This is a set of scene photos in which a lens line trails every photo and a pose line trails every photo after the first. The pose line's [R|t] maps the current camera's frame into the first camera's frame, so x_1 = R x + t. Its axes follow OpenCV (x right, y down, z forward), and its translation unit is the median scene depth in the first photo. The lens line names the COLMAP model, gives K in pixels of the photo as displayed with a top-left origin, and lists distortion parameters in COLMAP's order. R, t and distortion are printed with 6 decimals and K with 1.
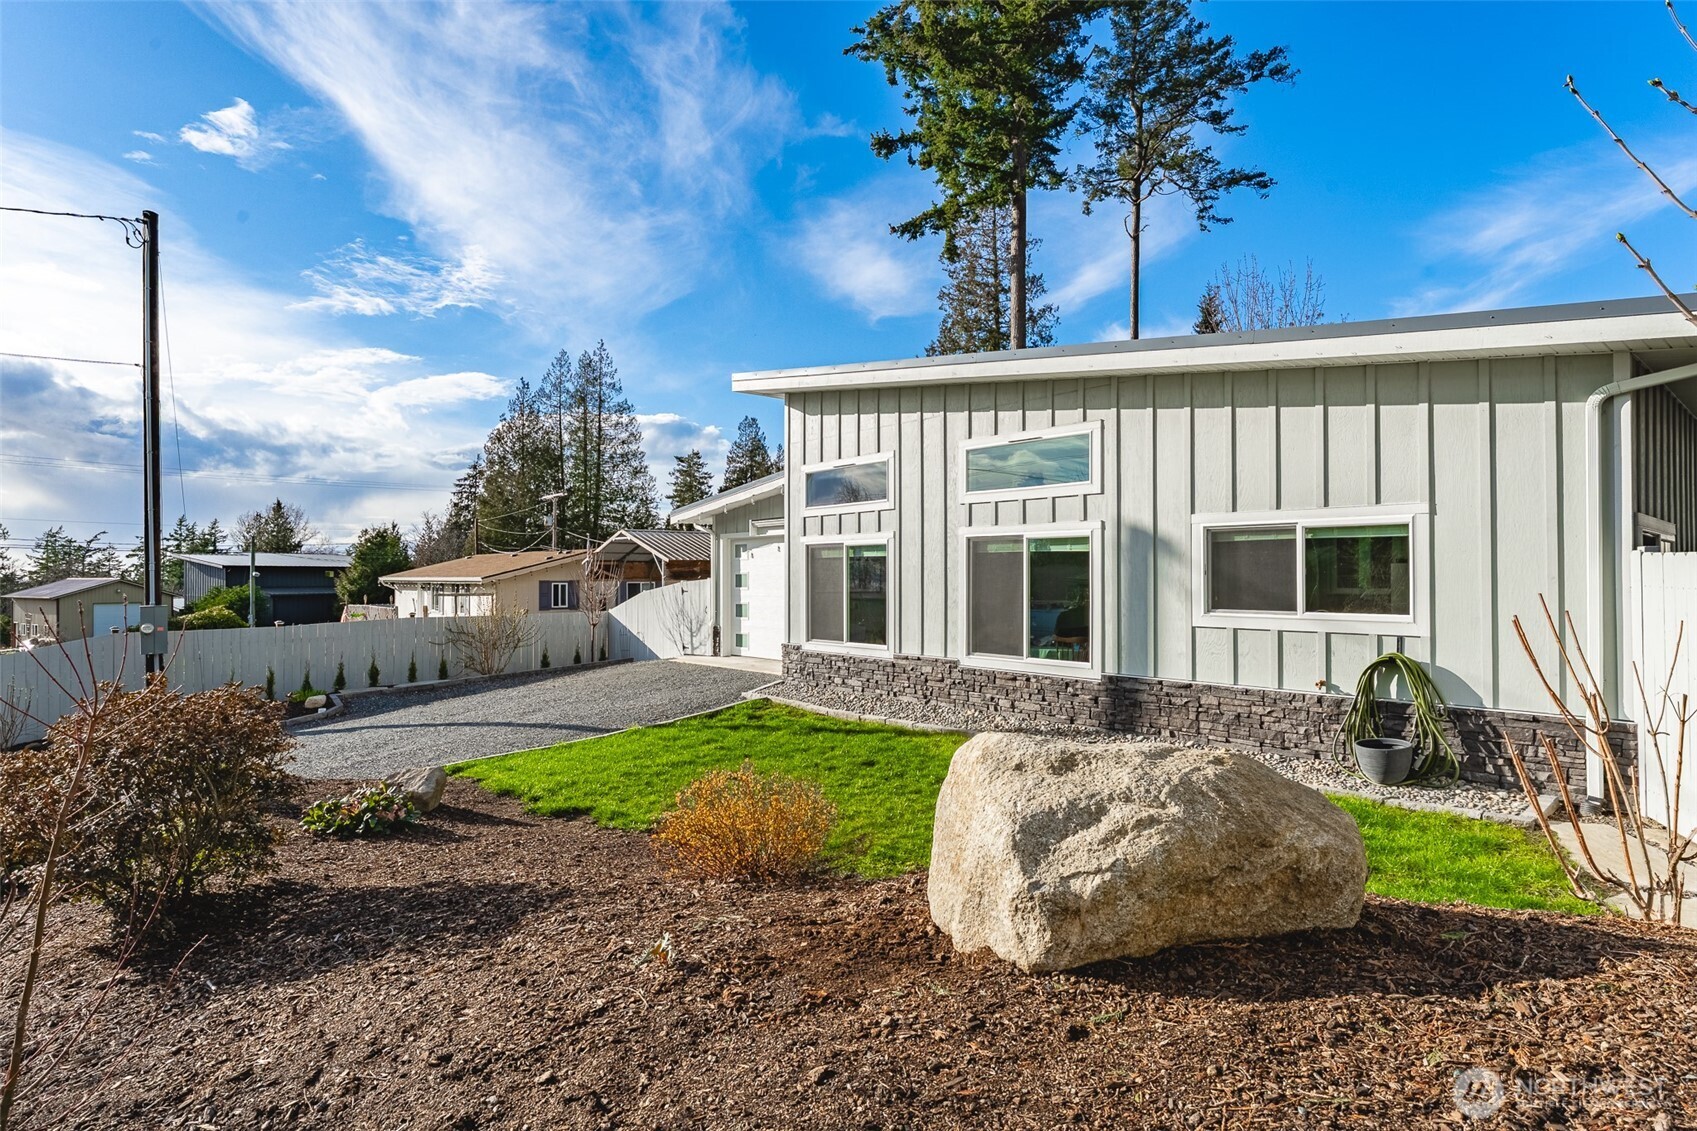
lens RADIAL K [[866.7, 0, 847.2], [0, 866.7, 564.8], [0, 0, 1]] dist [0.005710, 0.000348]
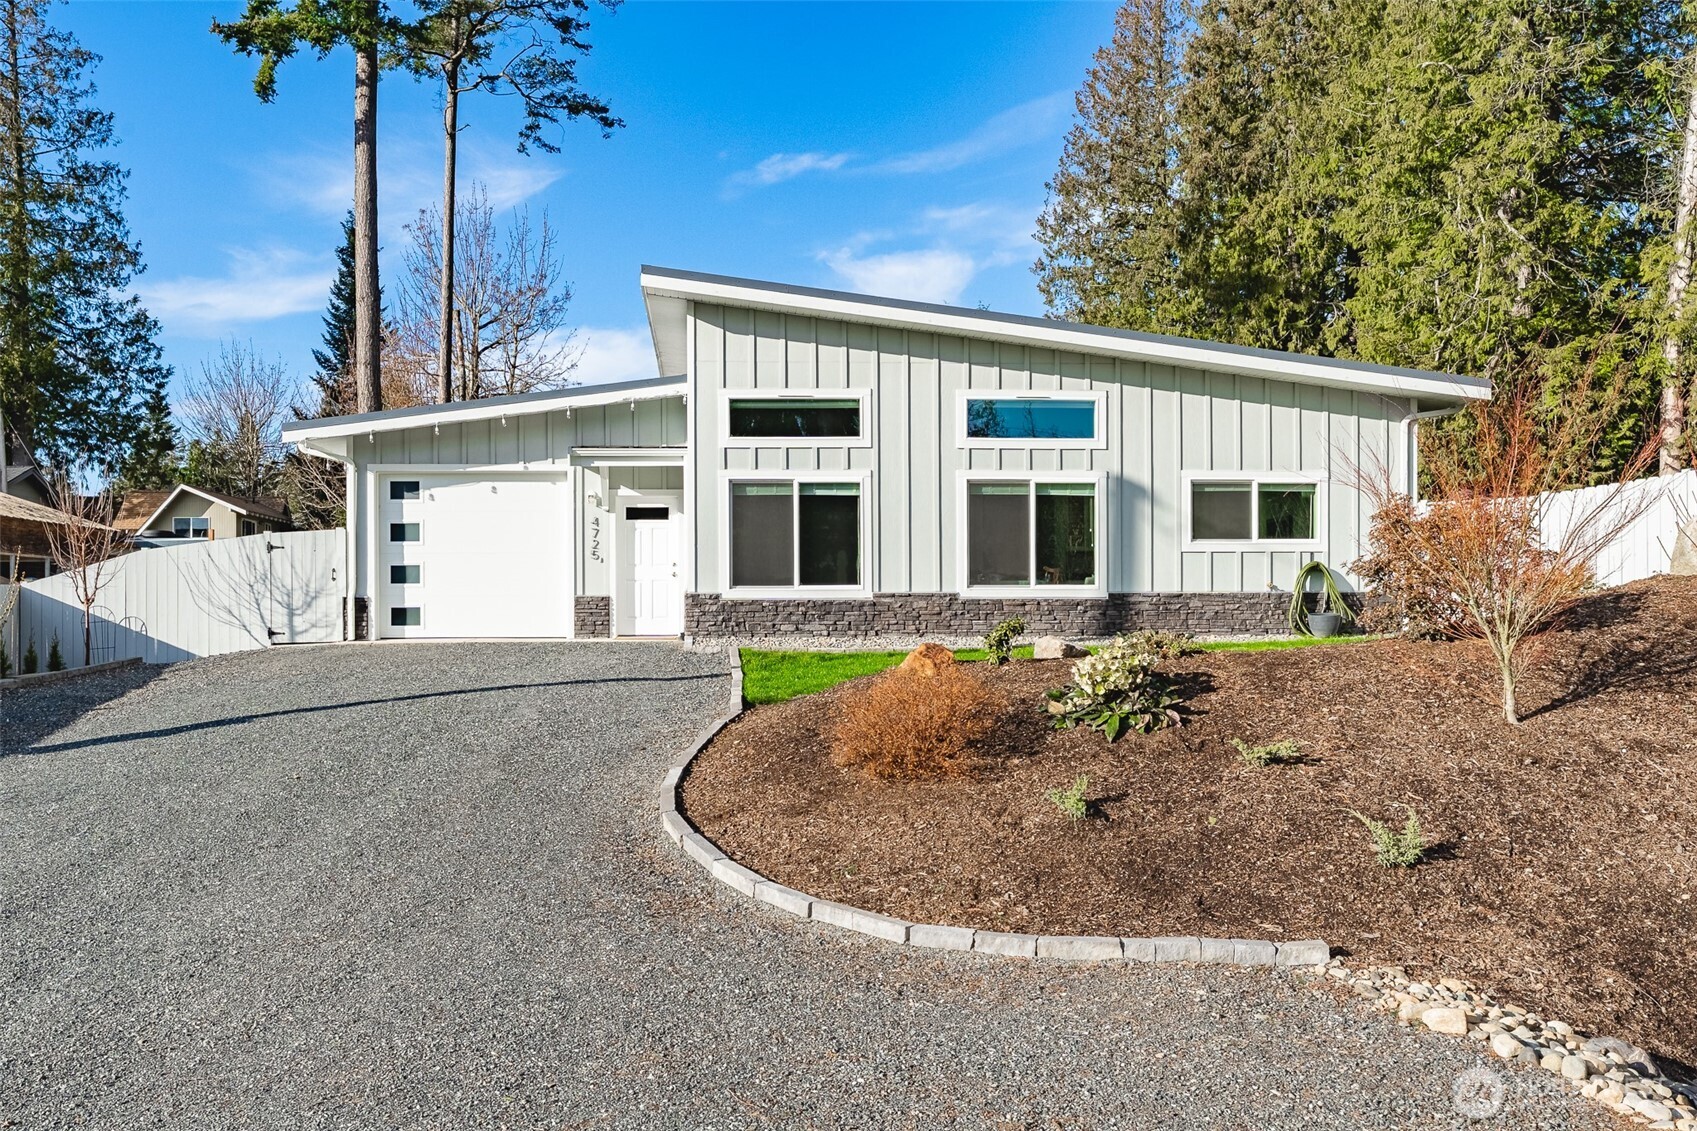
lens RADIAL K [[1187.7, 0, 861.3], [0, 1187.7, 613.5], [0, 0, 1]] dist [0.002109, 0.000212]
pose [[0.649607, -0.008707, 0.760220, -1.090140], [-0.008836, 0.999780, 0.019001, 0.110159], [-0.760219, -0.019061, 0.649388, 0.131720]]
